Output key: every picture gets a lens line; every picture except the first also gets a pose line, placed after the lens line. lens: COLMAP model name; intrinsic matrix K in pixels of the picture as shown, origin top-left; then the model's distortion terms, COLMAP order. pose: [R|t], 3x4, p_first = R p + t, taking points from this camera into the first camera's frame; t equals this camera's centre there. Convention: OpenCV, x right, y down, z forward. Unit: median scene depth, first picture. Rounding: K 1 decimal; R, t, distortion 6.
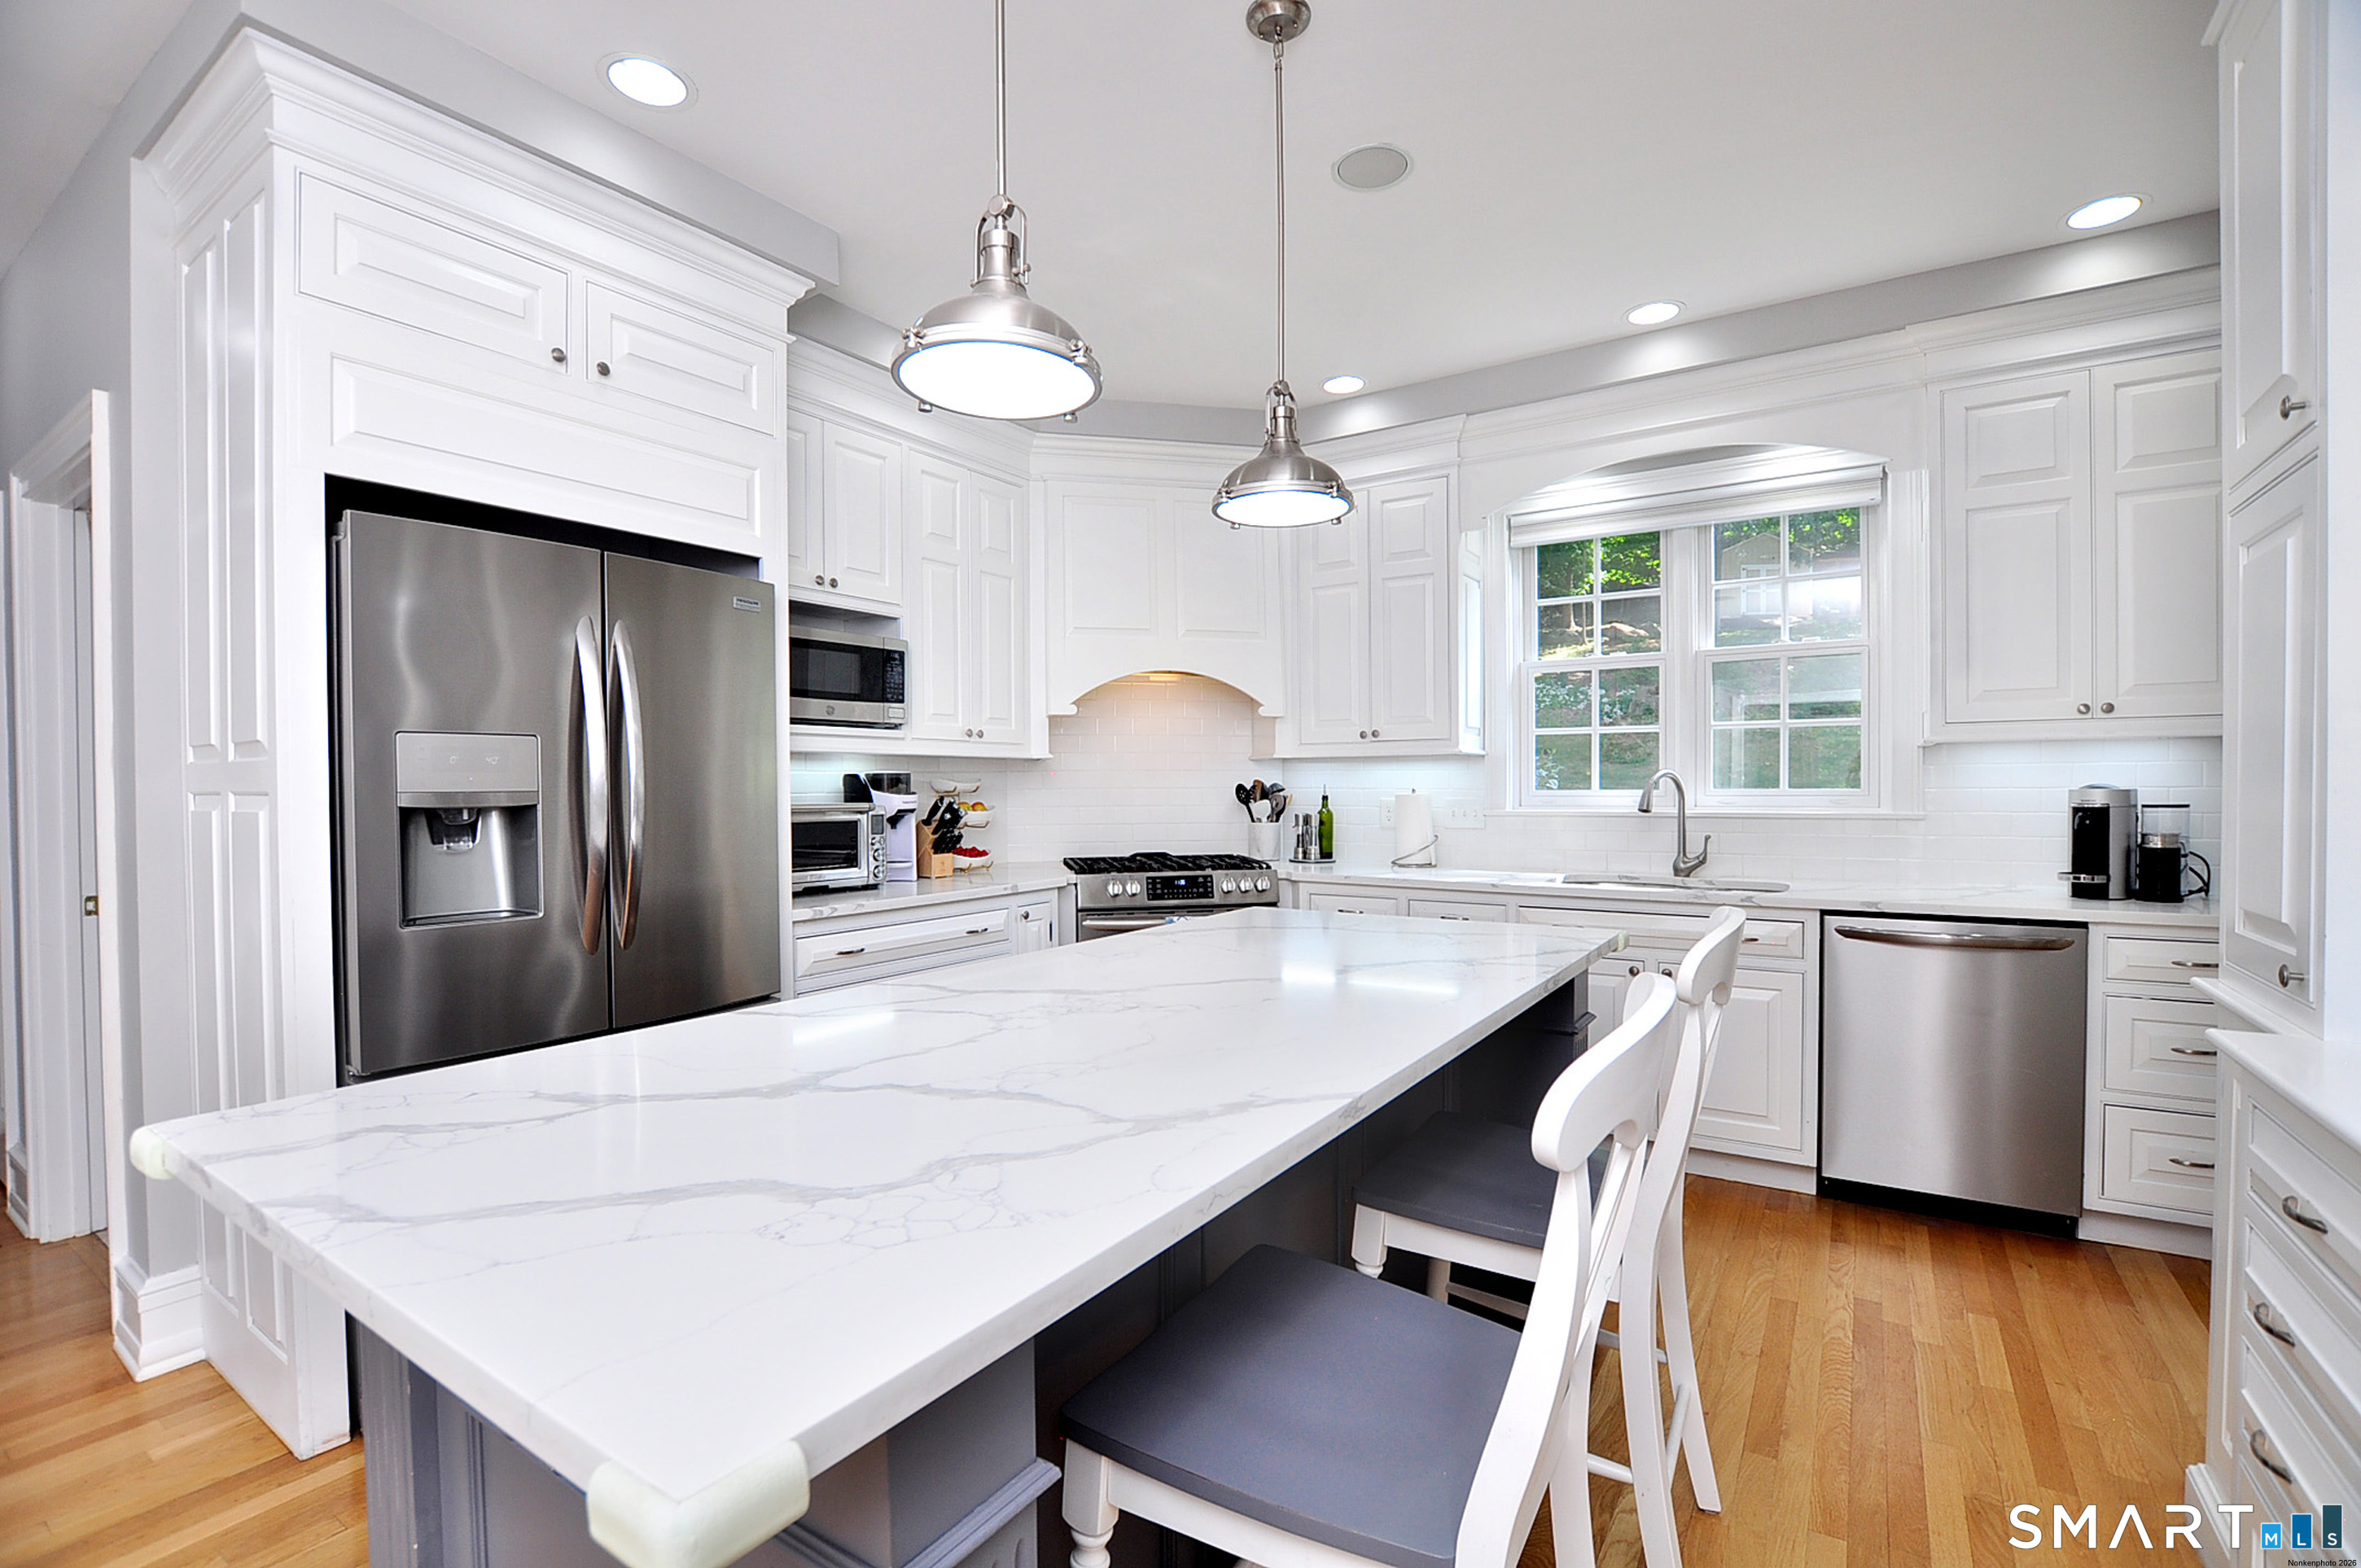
lens RADIAL K [[1069.4, 0, 1177.7], [0, 1069.4, 799.0], [0, 0, 1]] dist [-0.029172, -0.000412]
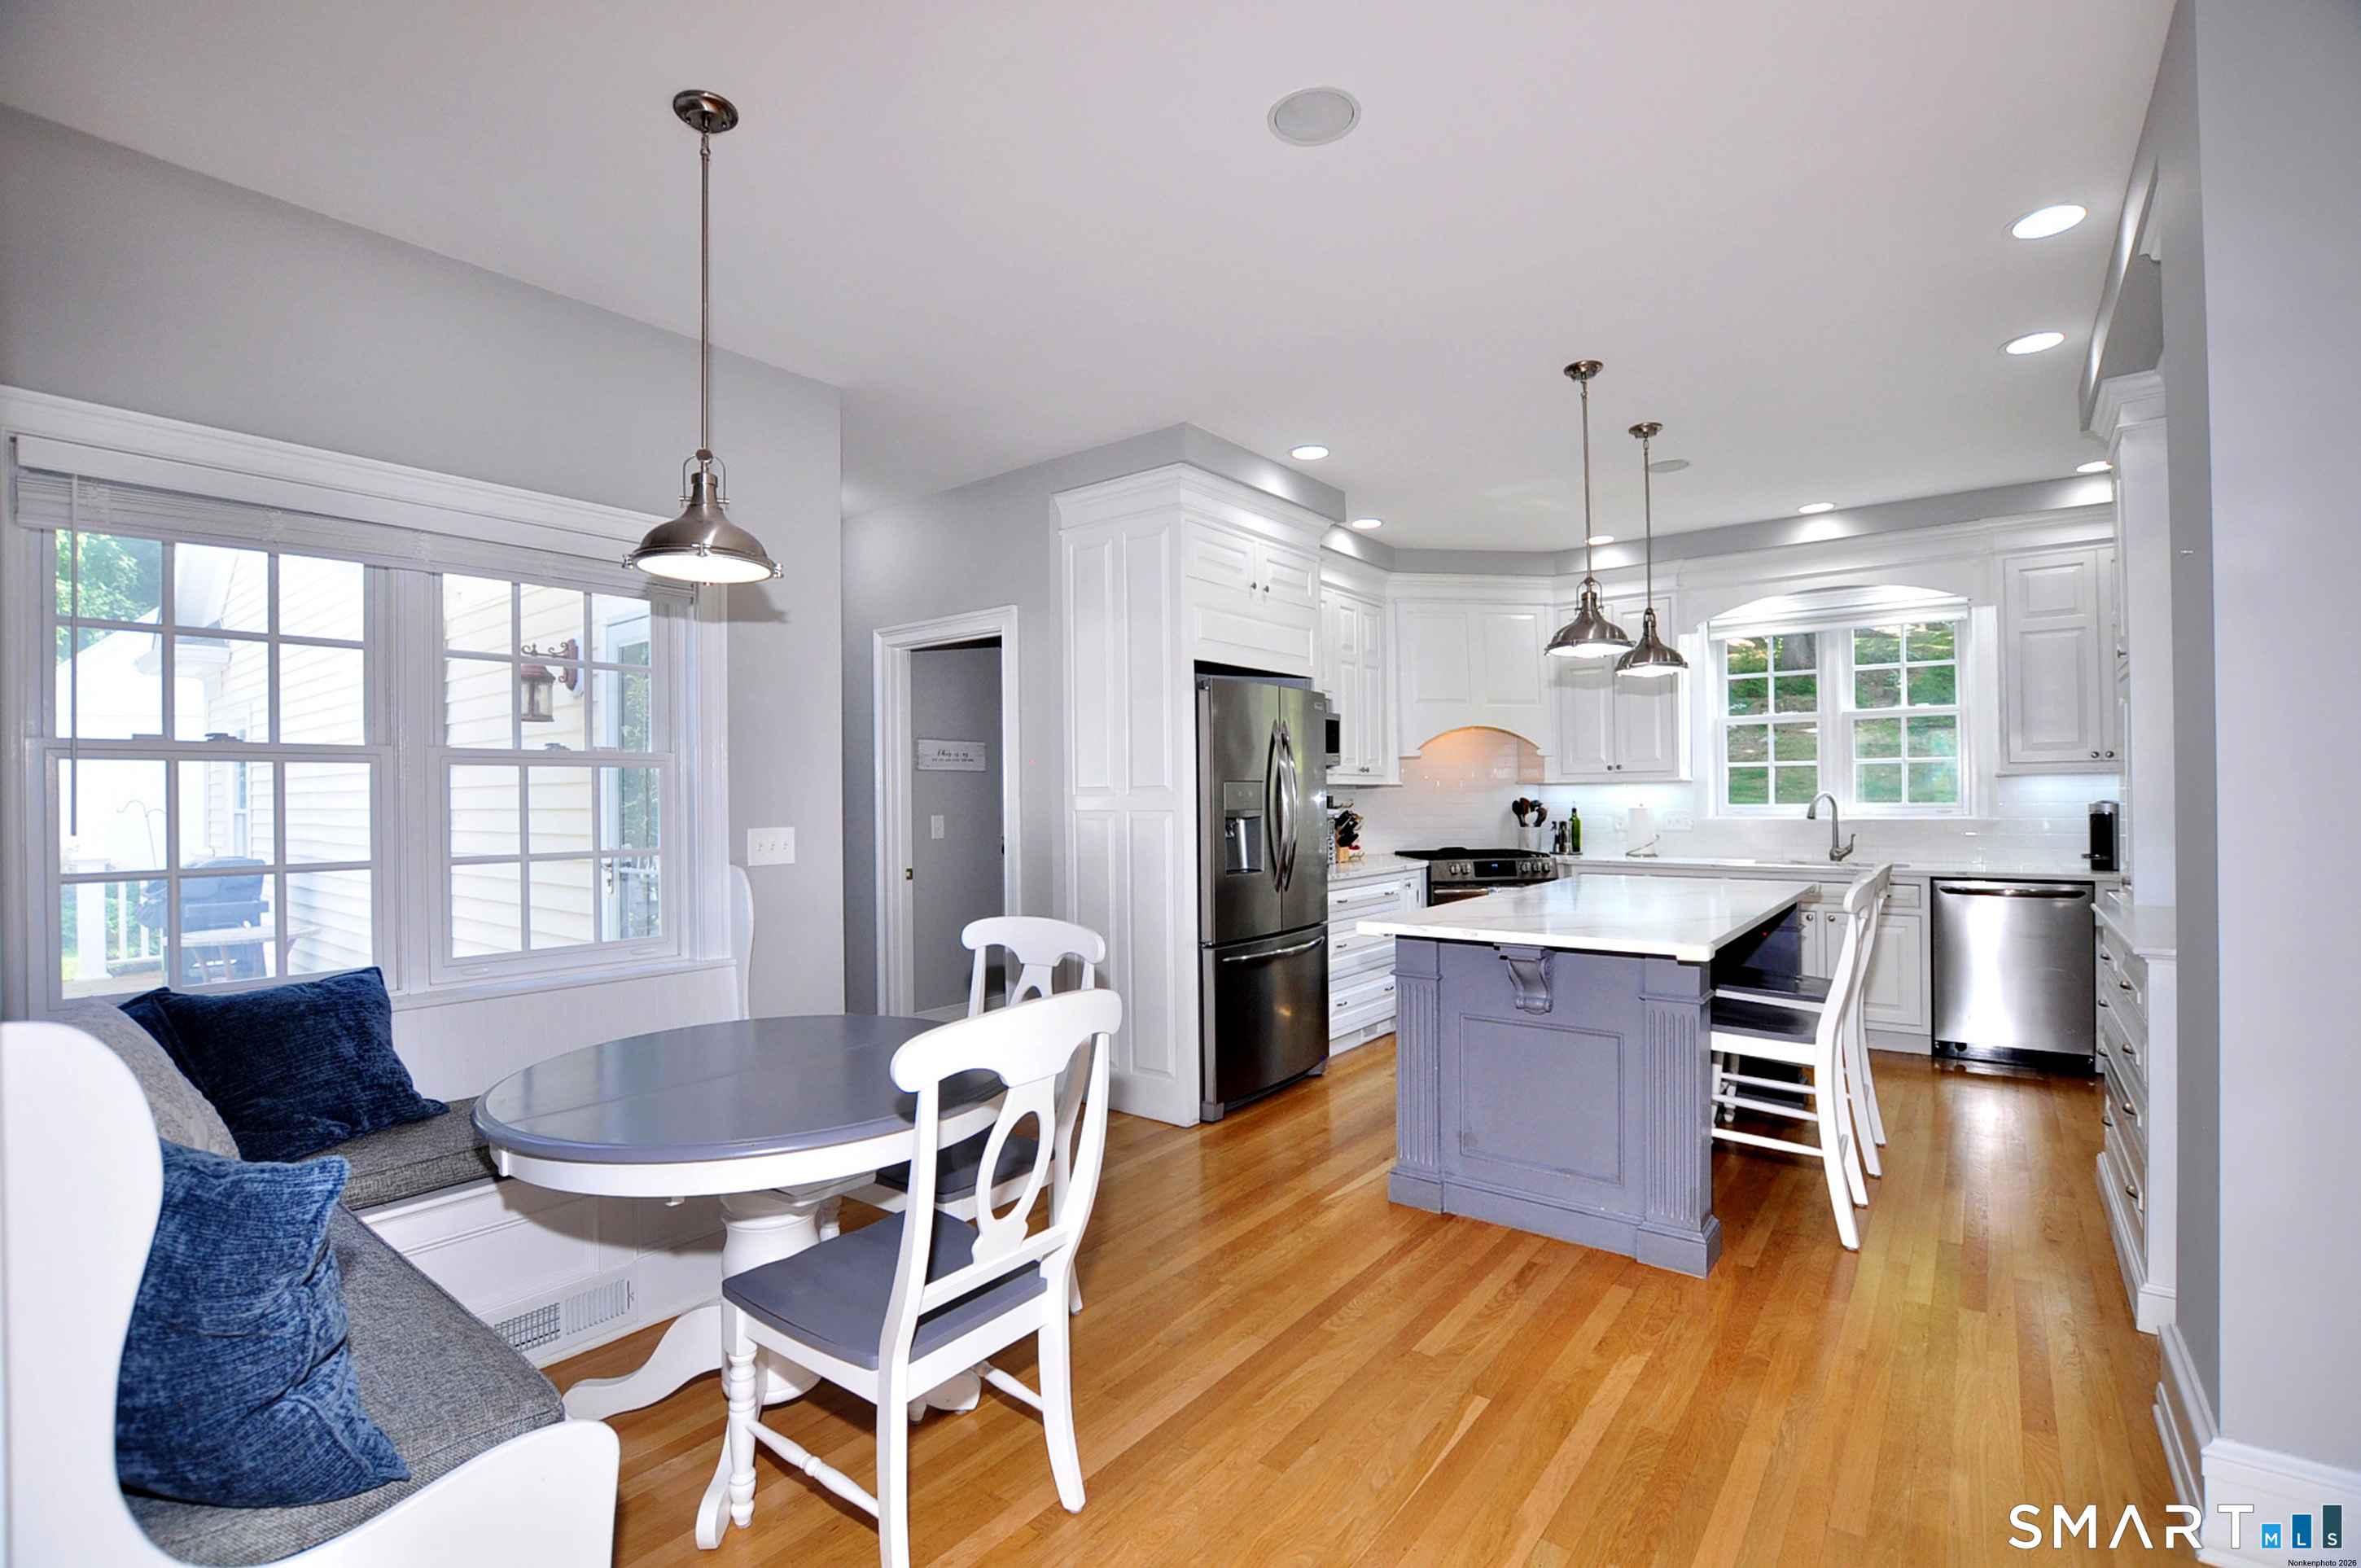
lens RADIAL K [[1039.3, 0, 1181.9], [0, 1039.3, 801.7], [0, 0, 1]] dist [-0.024266, 0.000257]
pose [[0.996232, -0.003309, -0.086667, -0.371909], [0.002729, 0.999973, -0.006806, -0.005379], [0.086687, 0.006544, 0.996214, -0.618913]]
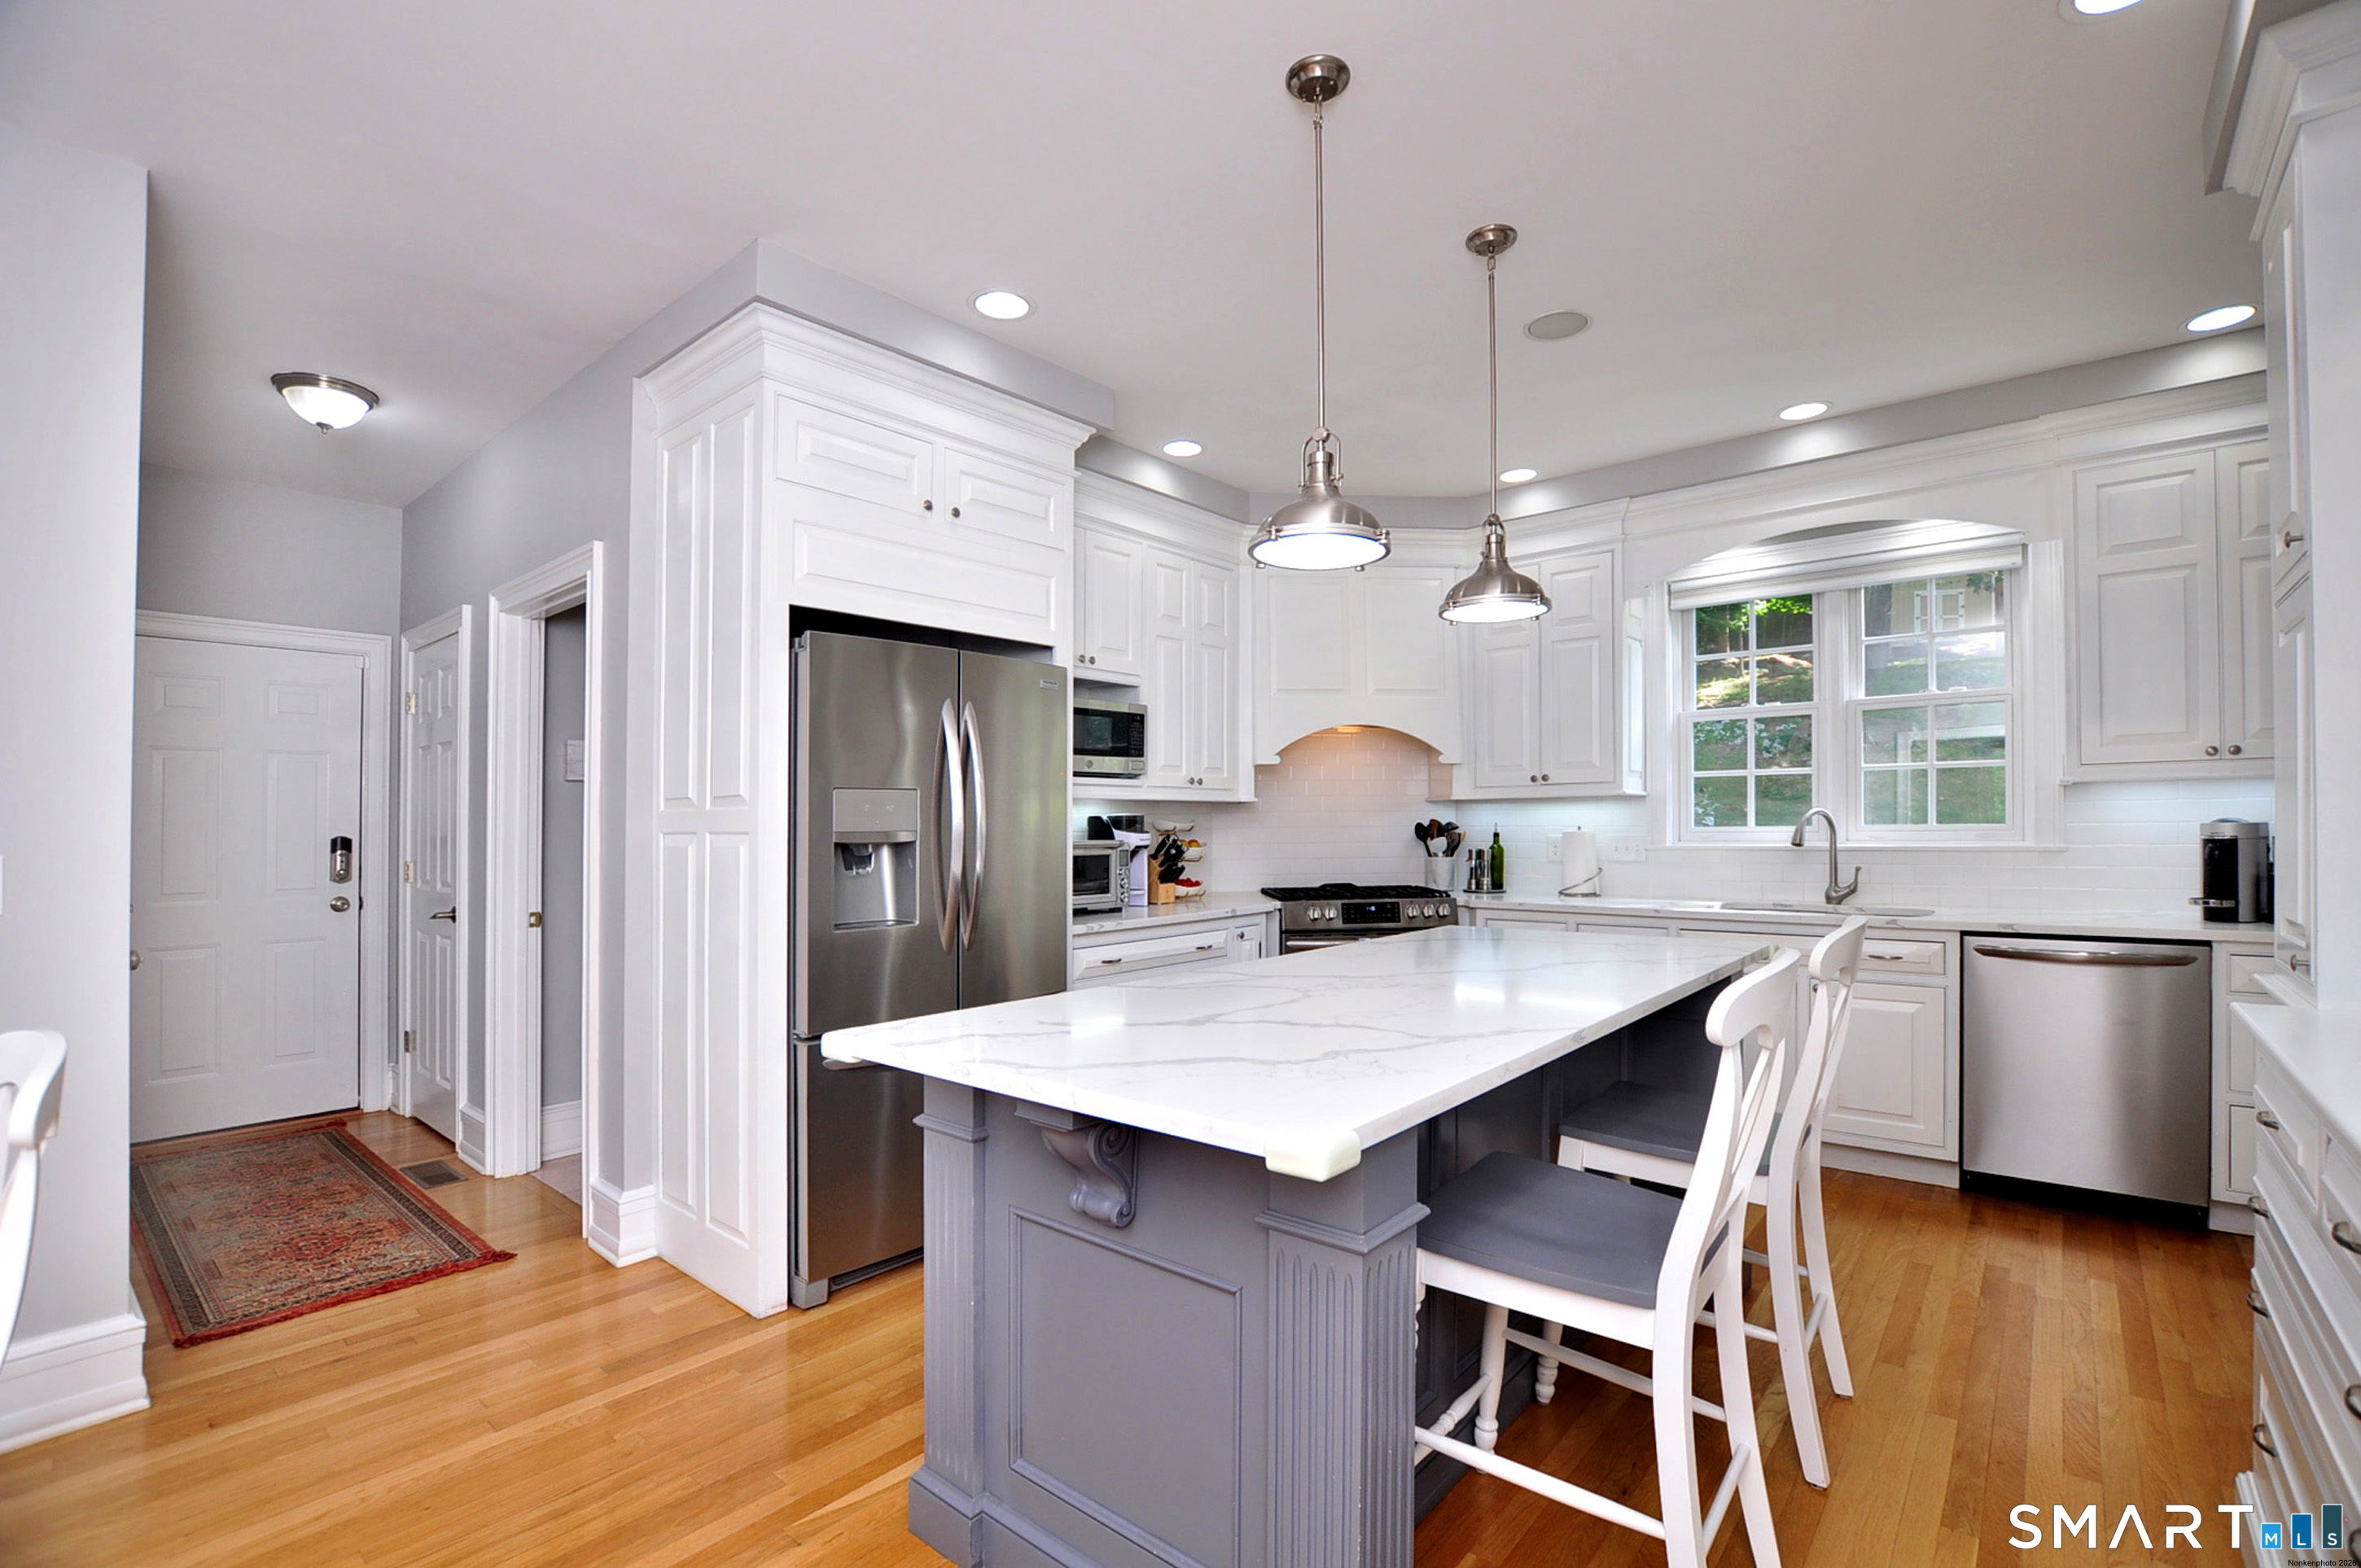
lens RADIAL K [[1046.3, 0, 1177.0], [0, 1046.3, 843.8], [0, 0, 1]] dist [-0.026576, 0.000540]
pose [[0.991034, -0.003308, -0.133567, -0.064644], [0.004183, 0.999972, 0.006269, 0.000437], [0.133542, -0.006772, 0.991020, -0.174682]]
